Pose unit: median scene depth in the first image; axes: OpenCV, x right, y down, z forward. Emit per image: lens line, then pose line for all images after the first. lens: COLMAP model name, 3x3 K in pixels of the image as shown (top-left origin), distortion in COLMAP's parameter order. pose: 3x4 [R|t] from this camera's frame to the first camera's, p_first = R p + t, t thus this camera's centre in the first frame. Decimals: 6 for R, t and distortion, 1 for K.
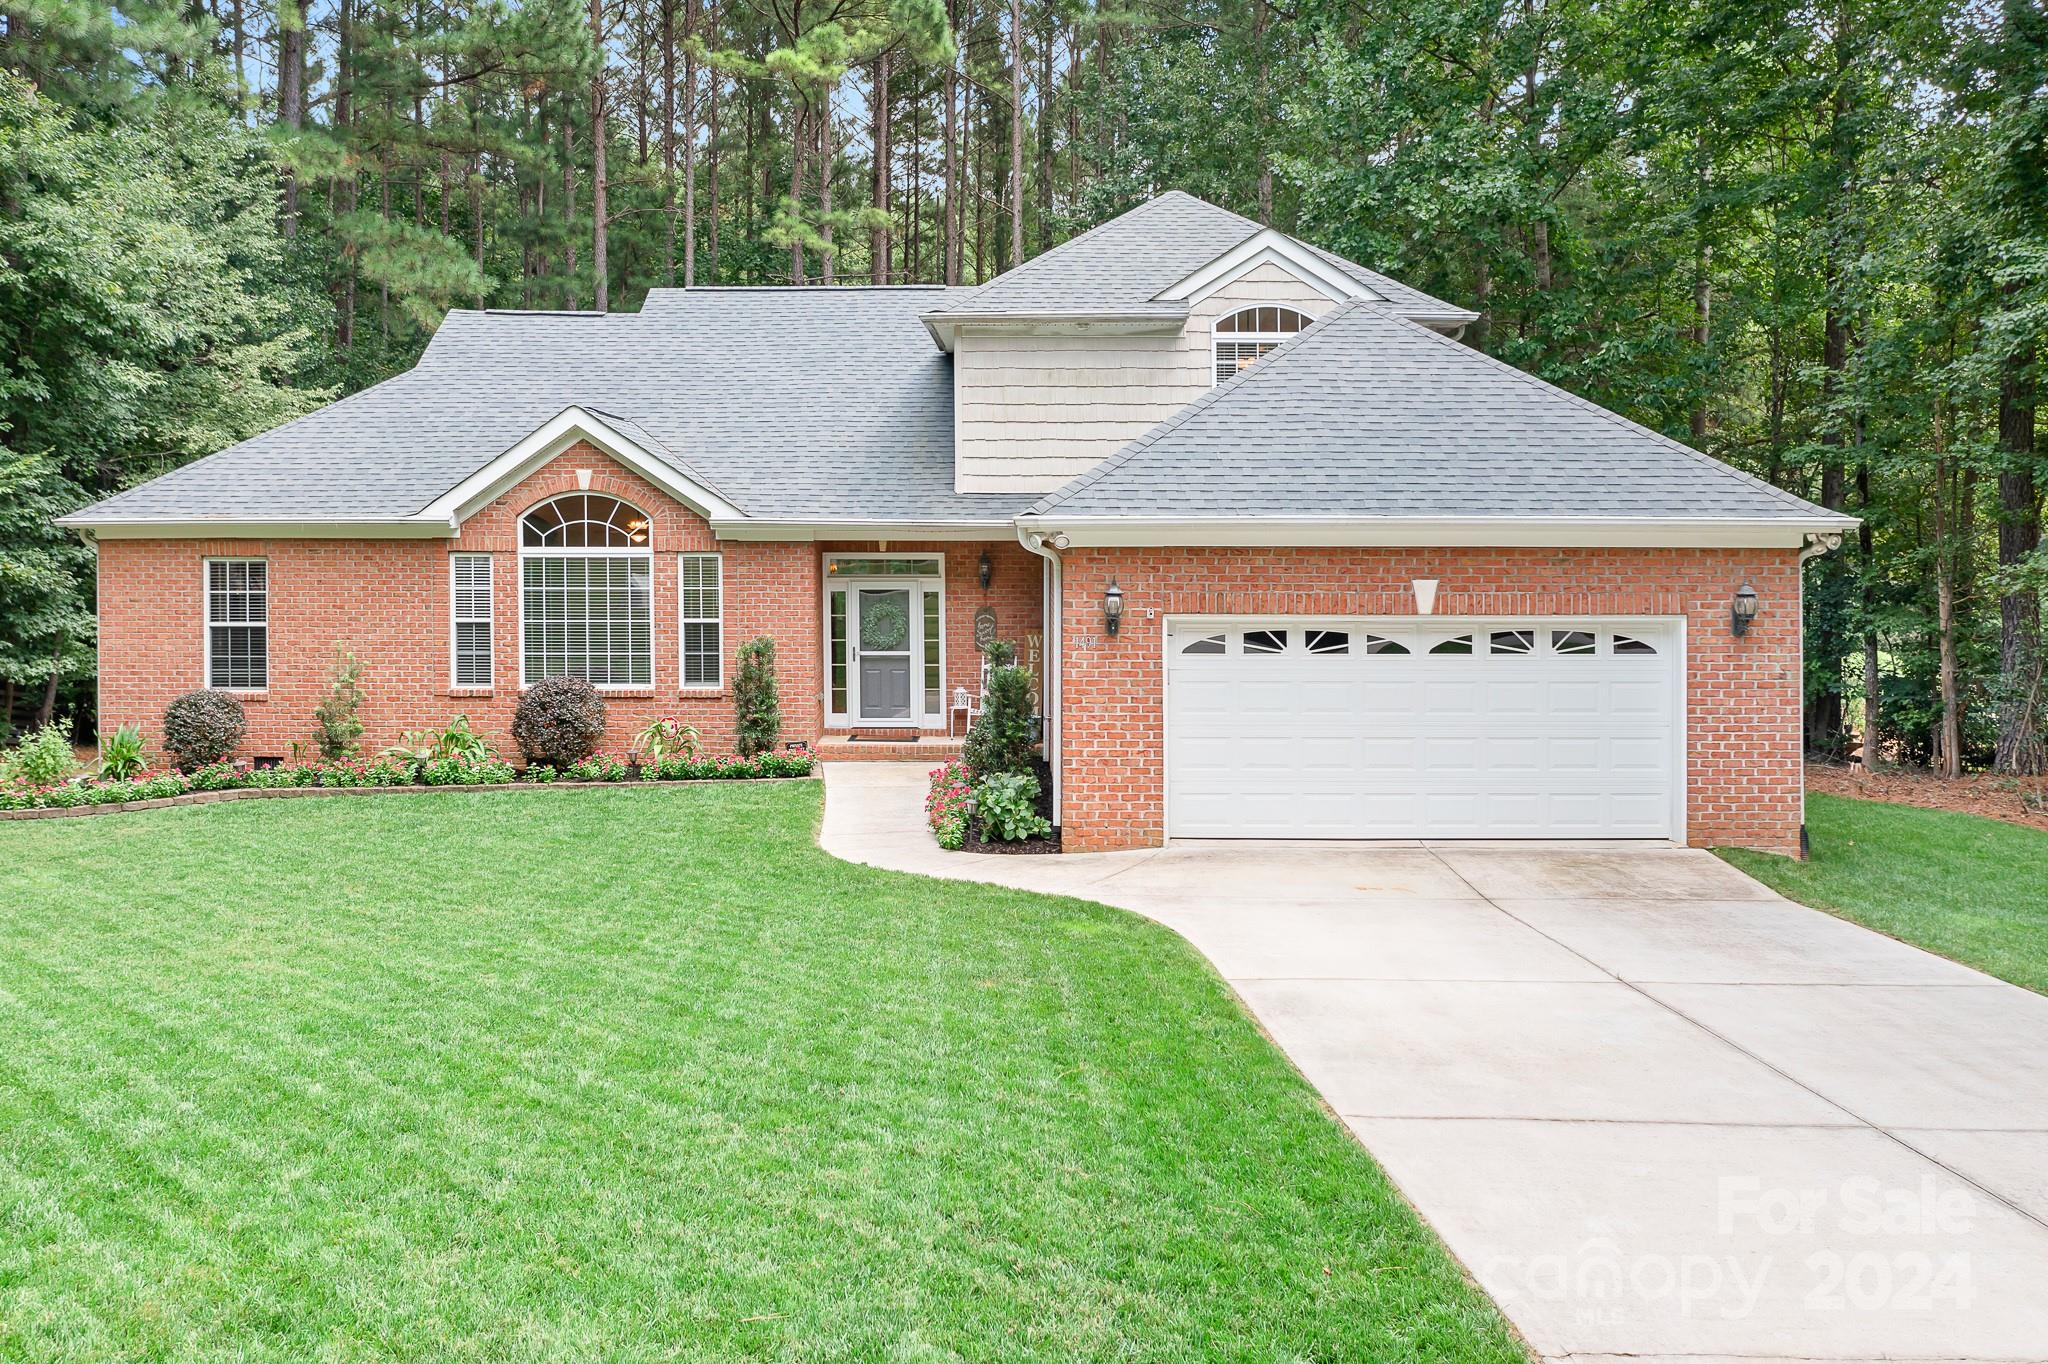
lens RADIAL K [[1615.7, 0, 1010.5], [0, 1615.7, 648.8], [0, 0, 1]] dist [-0.027861, -0.000054]
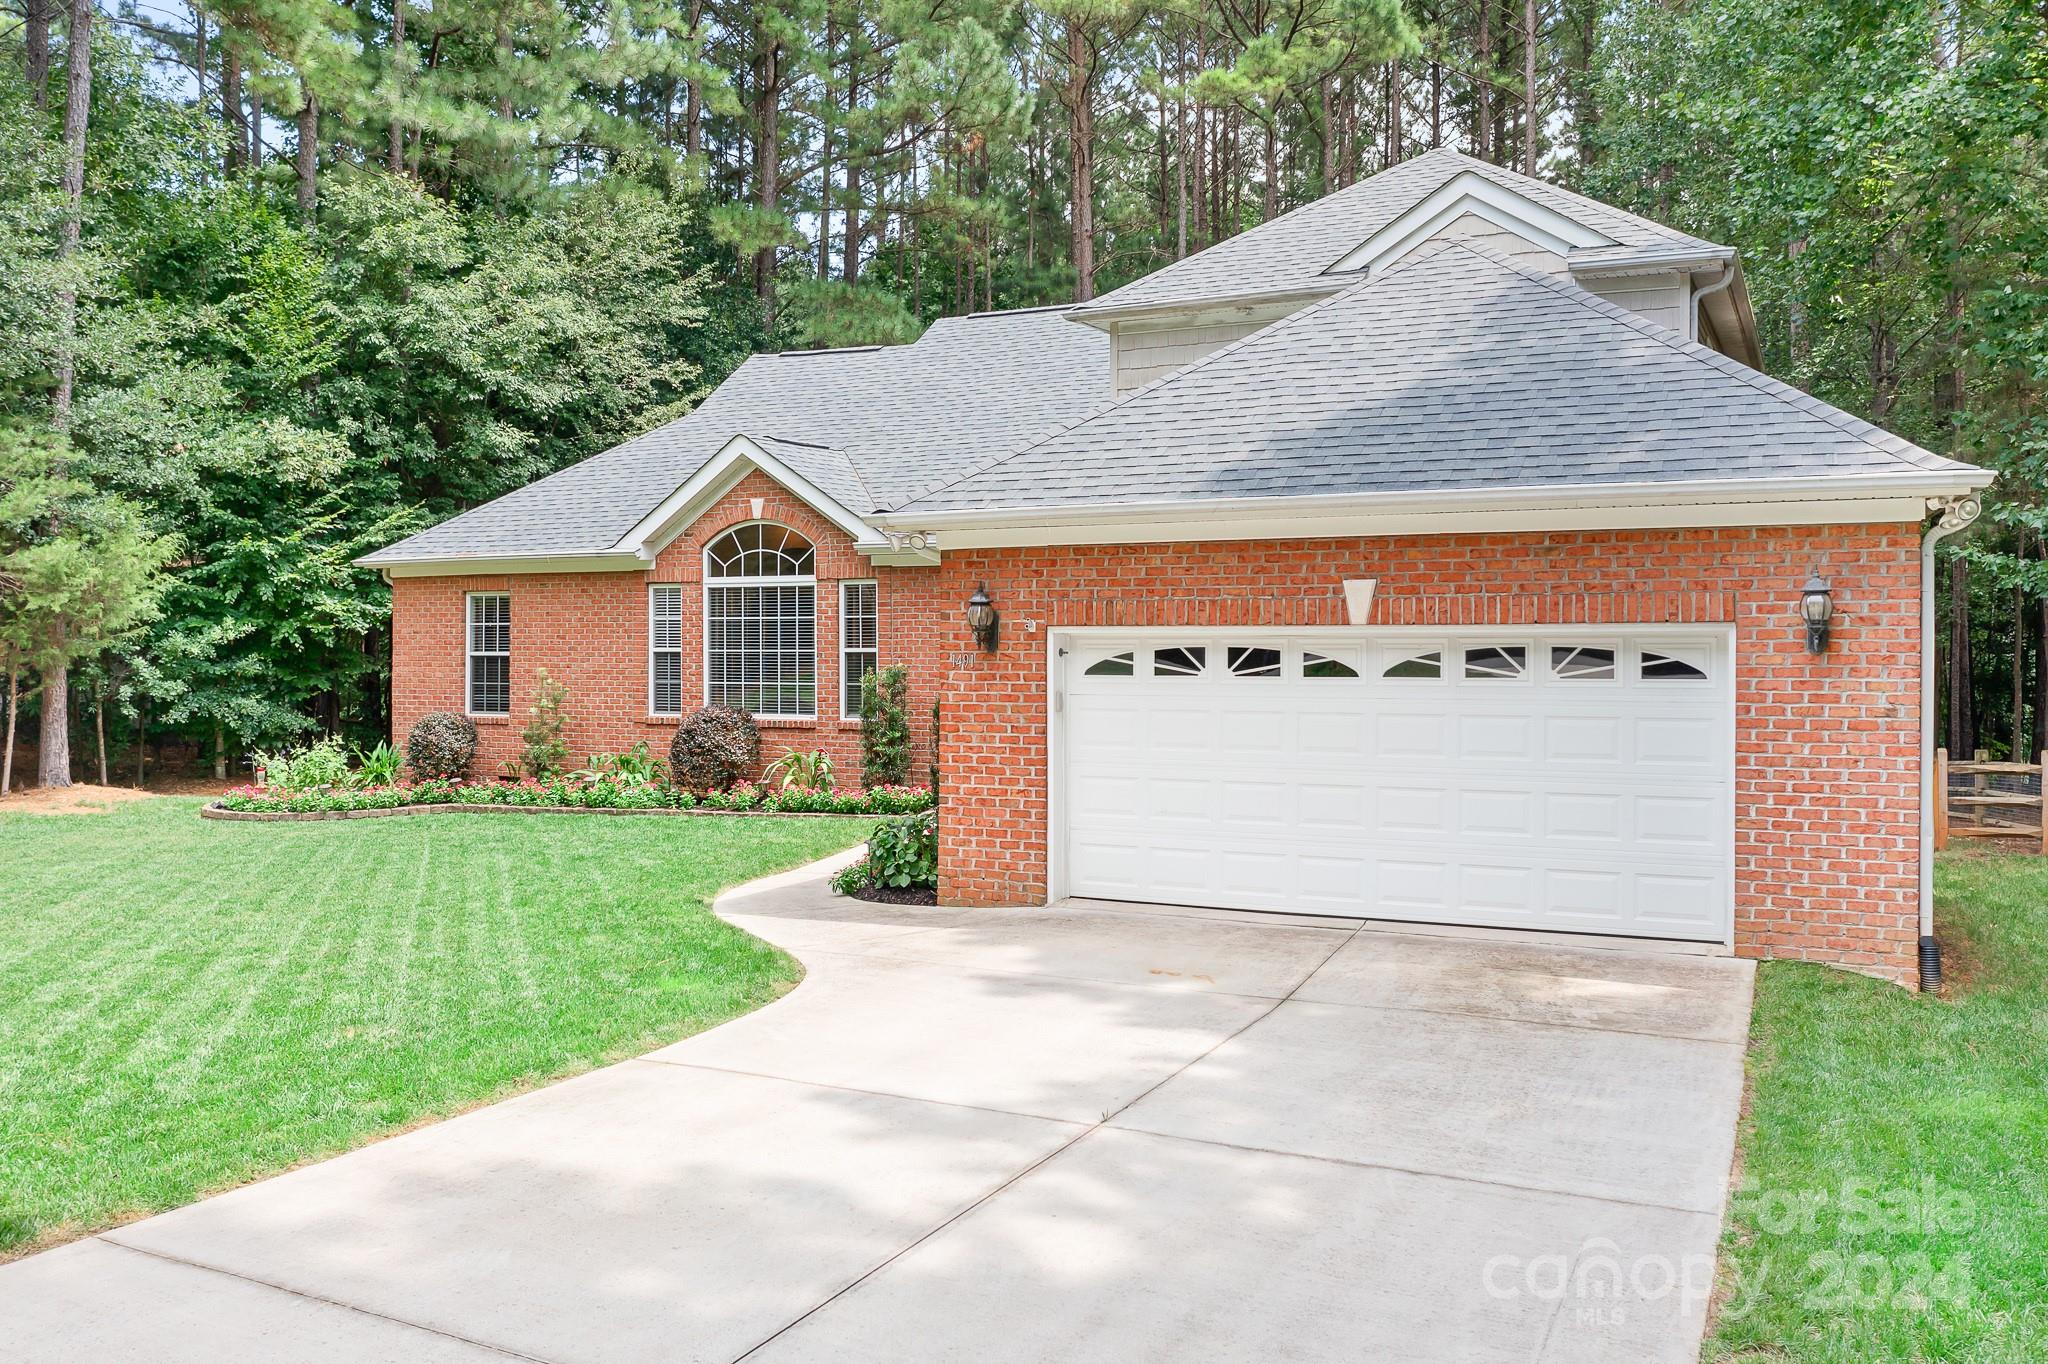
lens RADIAL K [[1611.1, 0, 1013.6], [0, 1611.1, 679.0], [0, 0, 1]] dist [-0.028548, 0.013462]
pose [[0.907279, 0.006314, -0.420481, 0.299237], [-0.013123, 0.999825, -0.013304, 0.011692], [0.420323, 0.017588, 0.907204, 0.165940]]
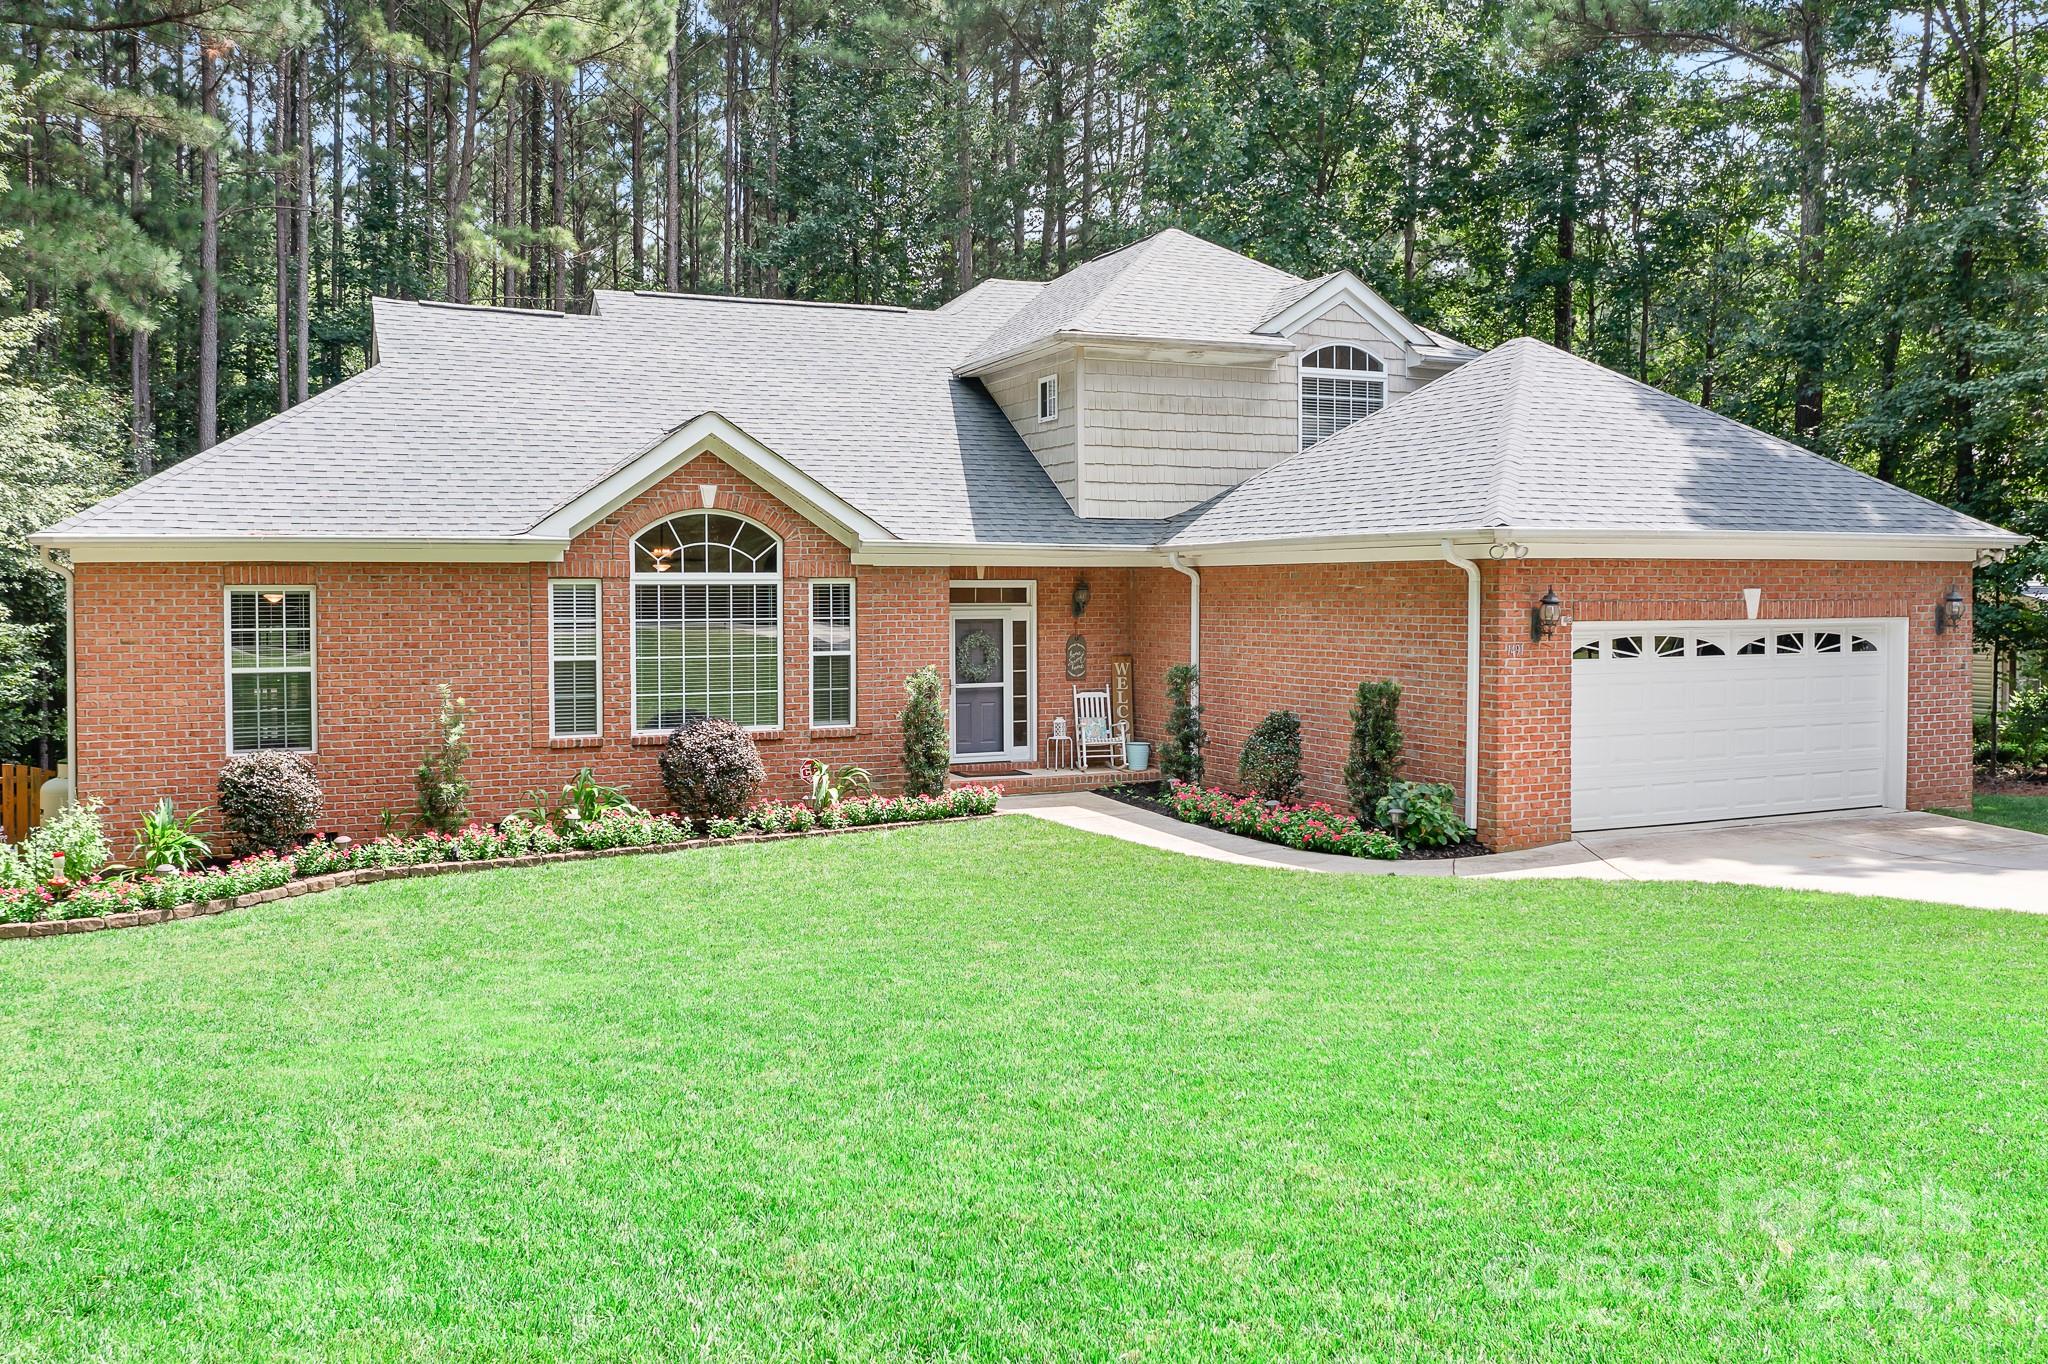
lens RADIAL K [[1619.7, 0, 1018.0], [0, 1619.7, 678.5], [0, 0, 1]] dist [-0.026140, 0.002993]
pose [[0.916186, -0.027232, 0.399827, -0.467252], [0.034181, 0.999363, -0.010258, 0.010021], [-0.399293, 0.023065, 0.916533, 0.118375]]
